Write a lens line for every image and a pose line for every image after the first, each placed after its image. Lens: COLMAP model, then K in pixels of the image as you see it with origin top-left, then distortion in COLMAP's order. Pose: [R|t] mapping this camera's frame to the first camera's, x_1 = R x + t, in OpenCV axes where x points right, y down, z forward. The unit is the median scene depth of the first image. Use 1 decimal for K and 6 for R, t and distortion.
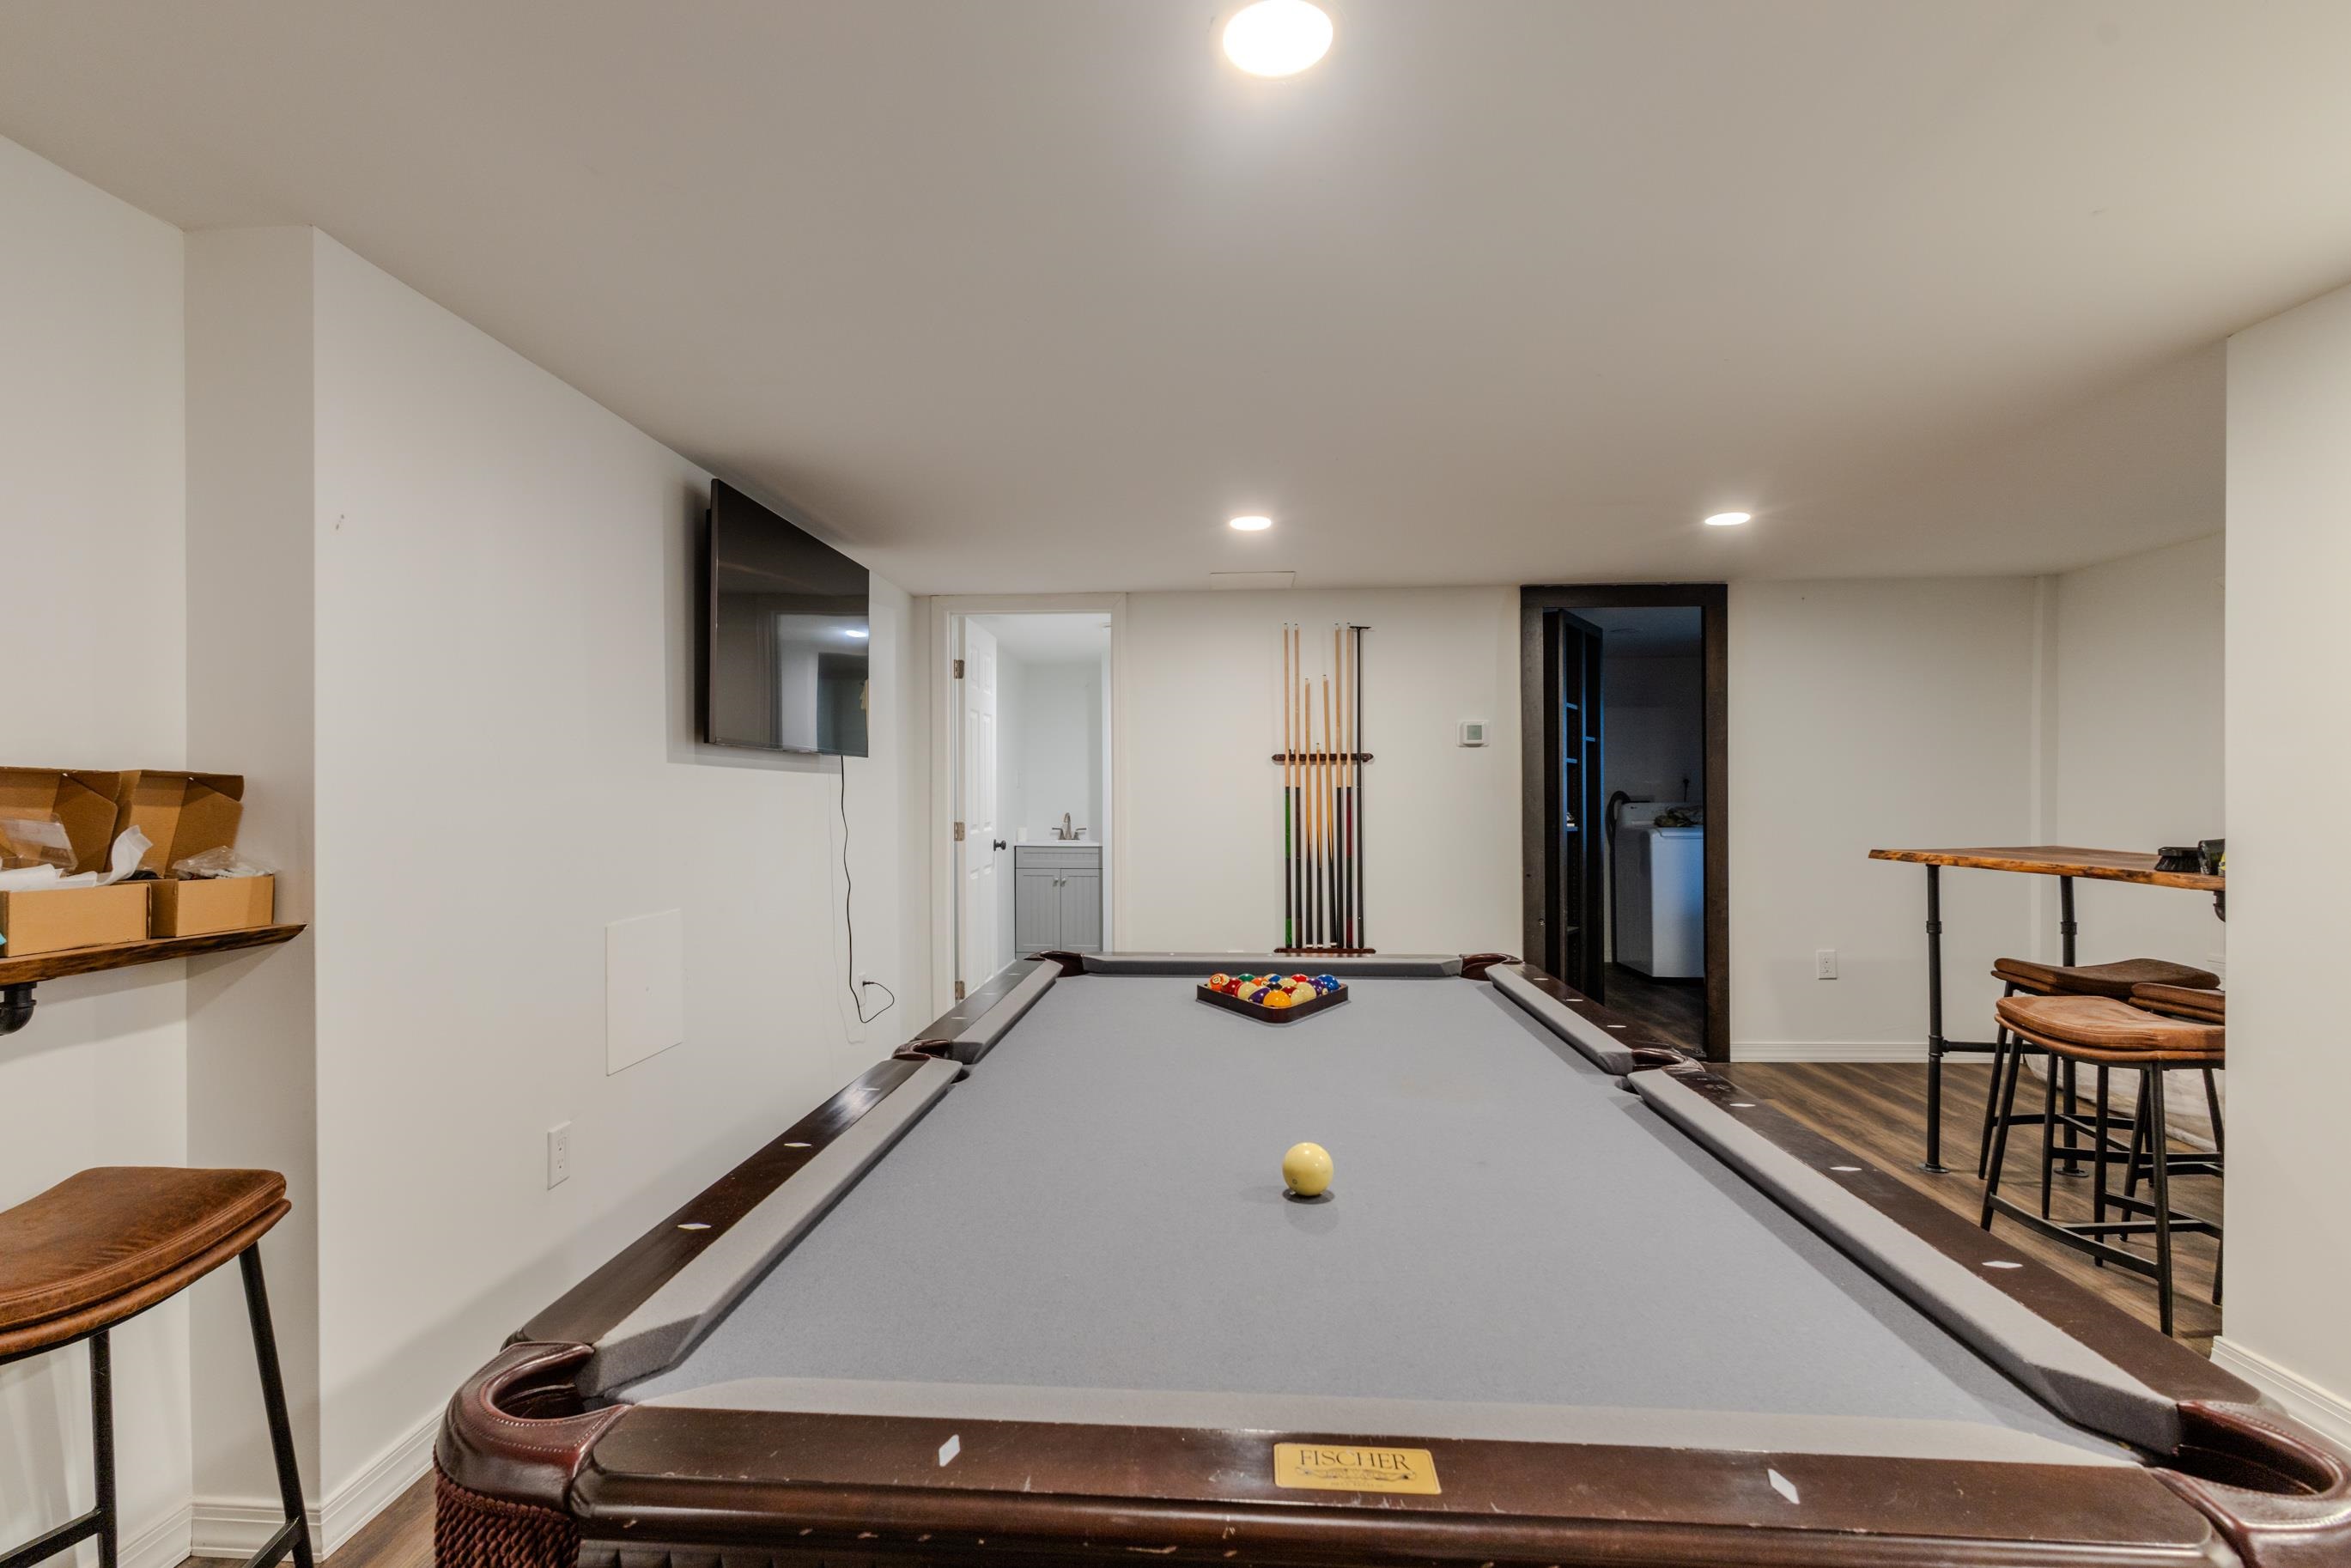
lens RADIAL K [[1130.8, 0, 1167.0], [0, 1130.8, 790.5], [0, 0, 1]] dist [0.002863, 0.000617]
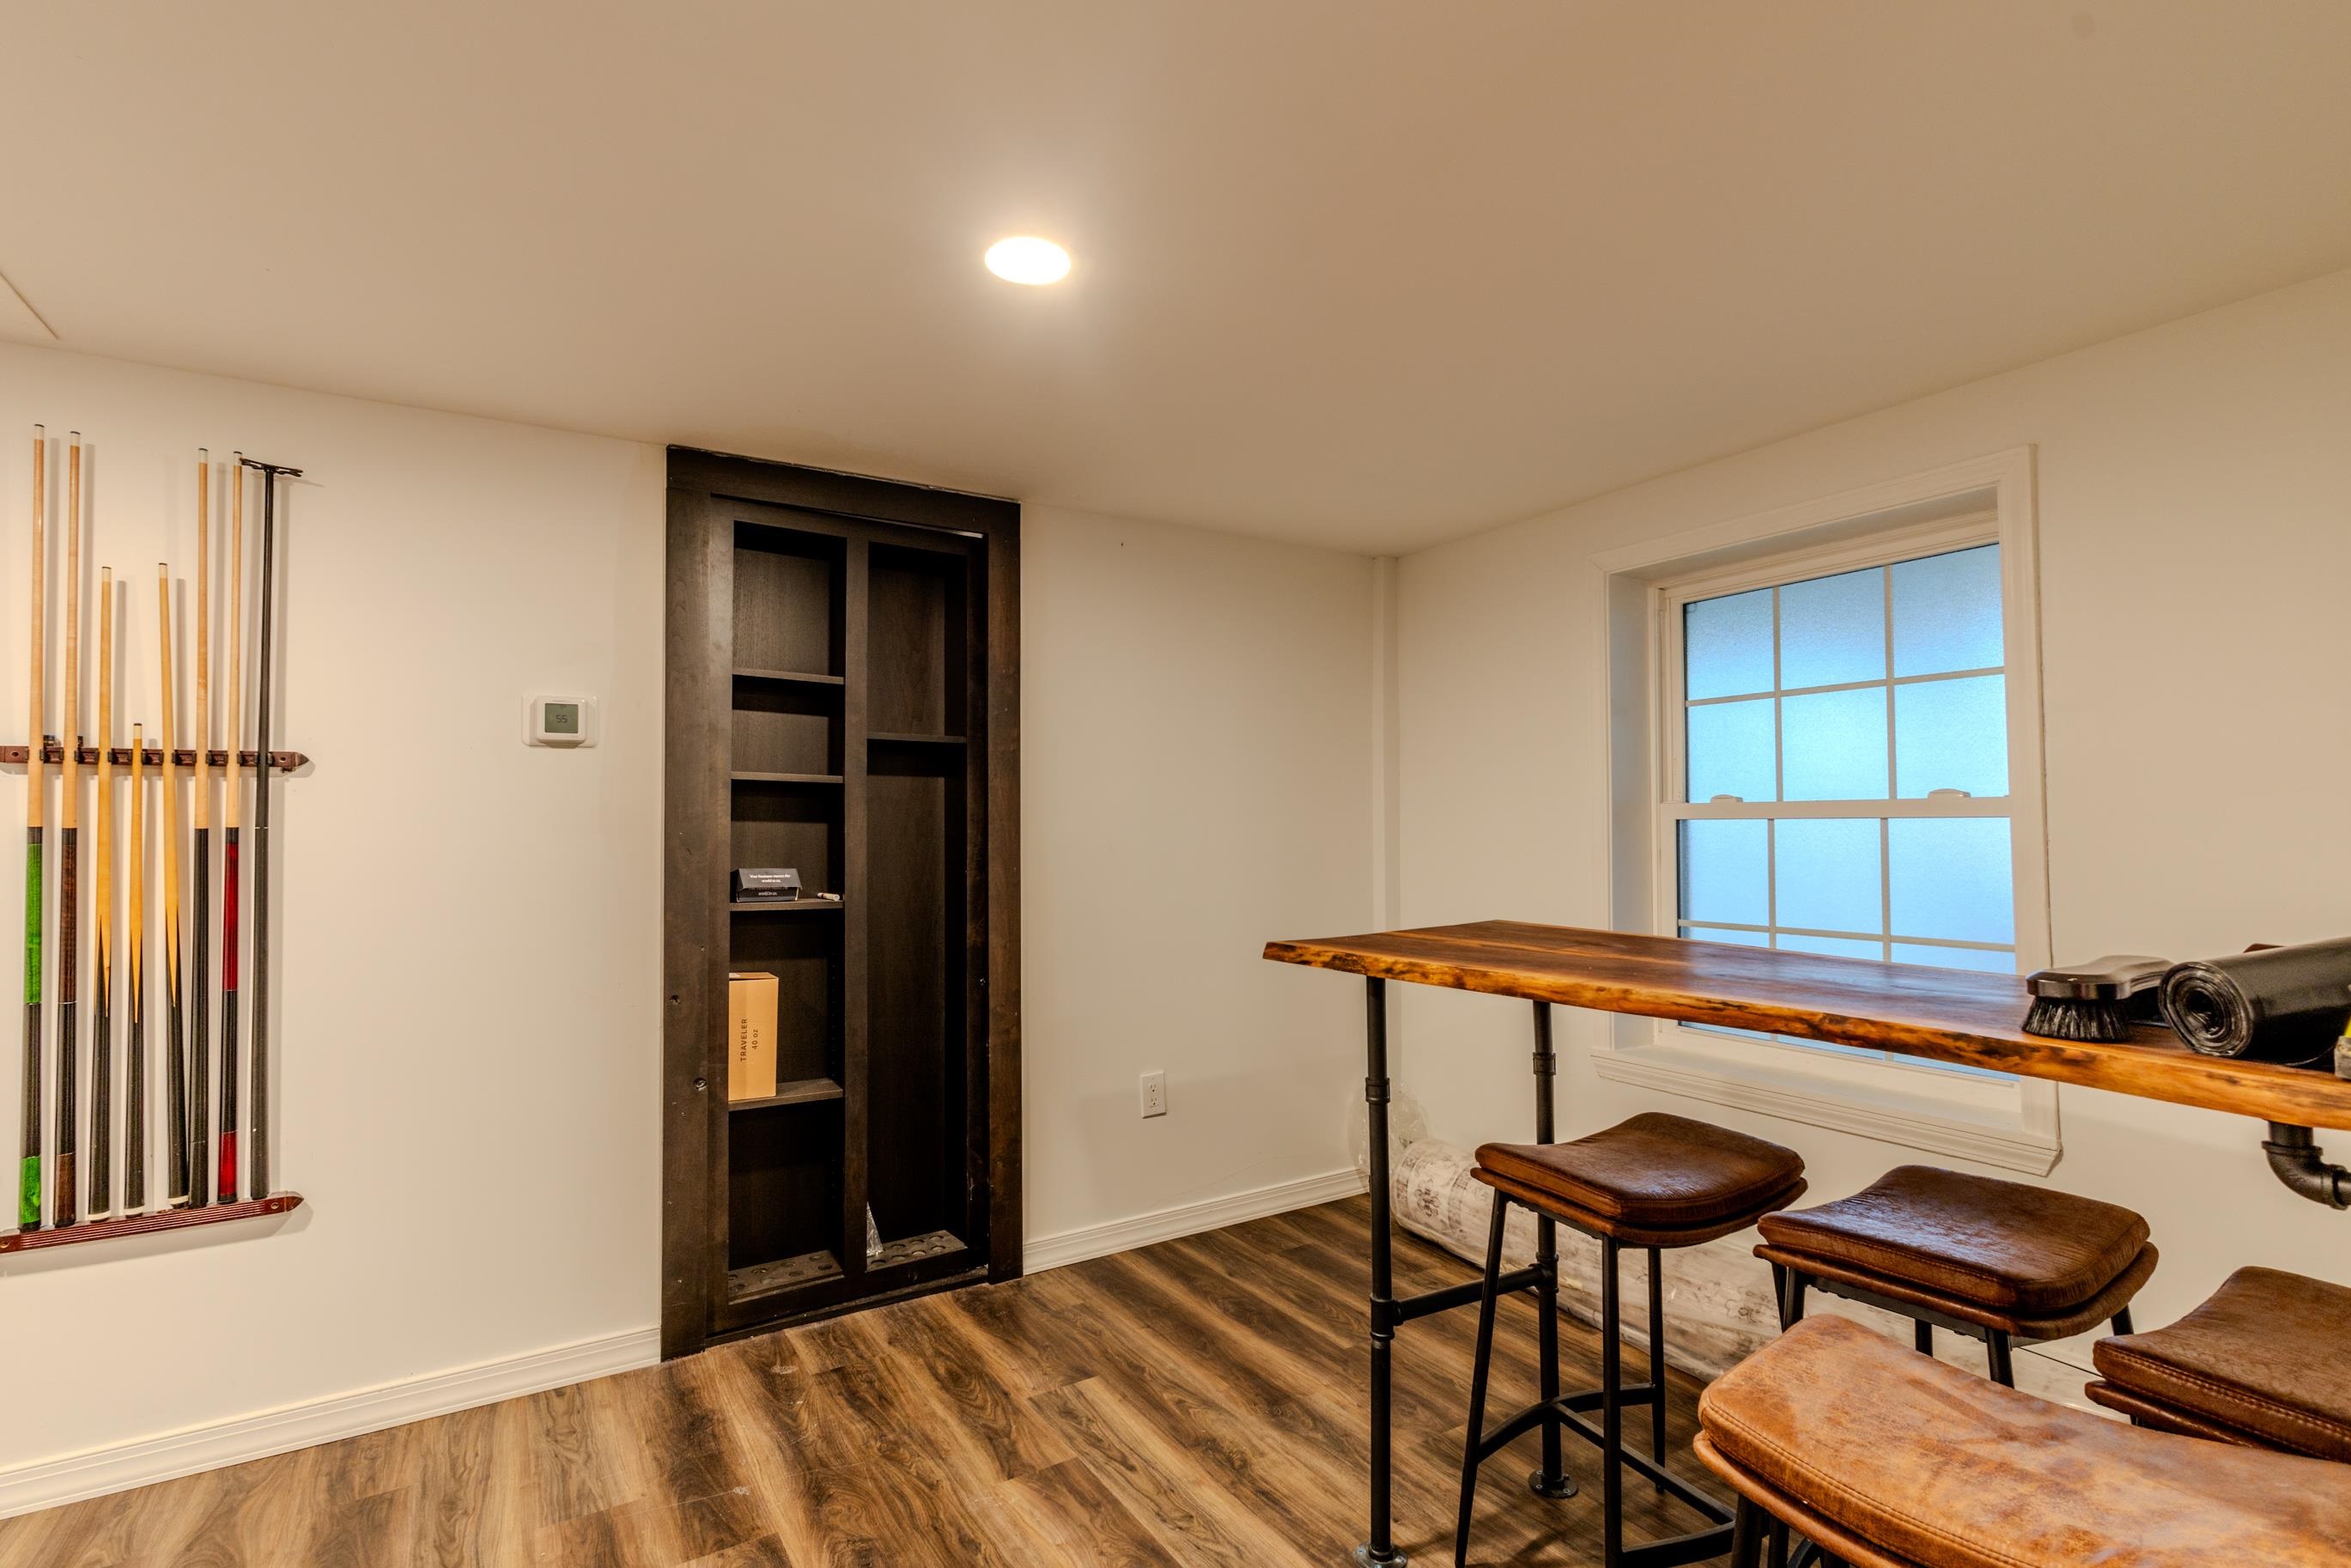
lens RADIAL K [[1130.8, 0, 1175.2], [0, 1130.8, 800.4], [0, 0, 1]] dist [0.002863, 0.000617]
pose [[0.822308, 0.013632, 0.568879, 0.211108], [0.003260, 0.999584, -0.028665, 0.000056], [-0.569033, 0.025426, 0.821921, 0.437856]]
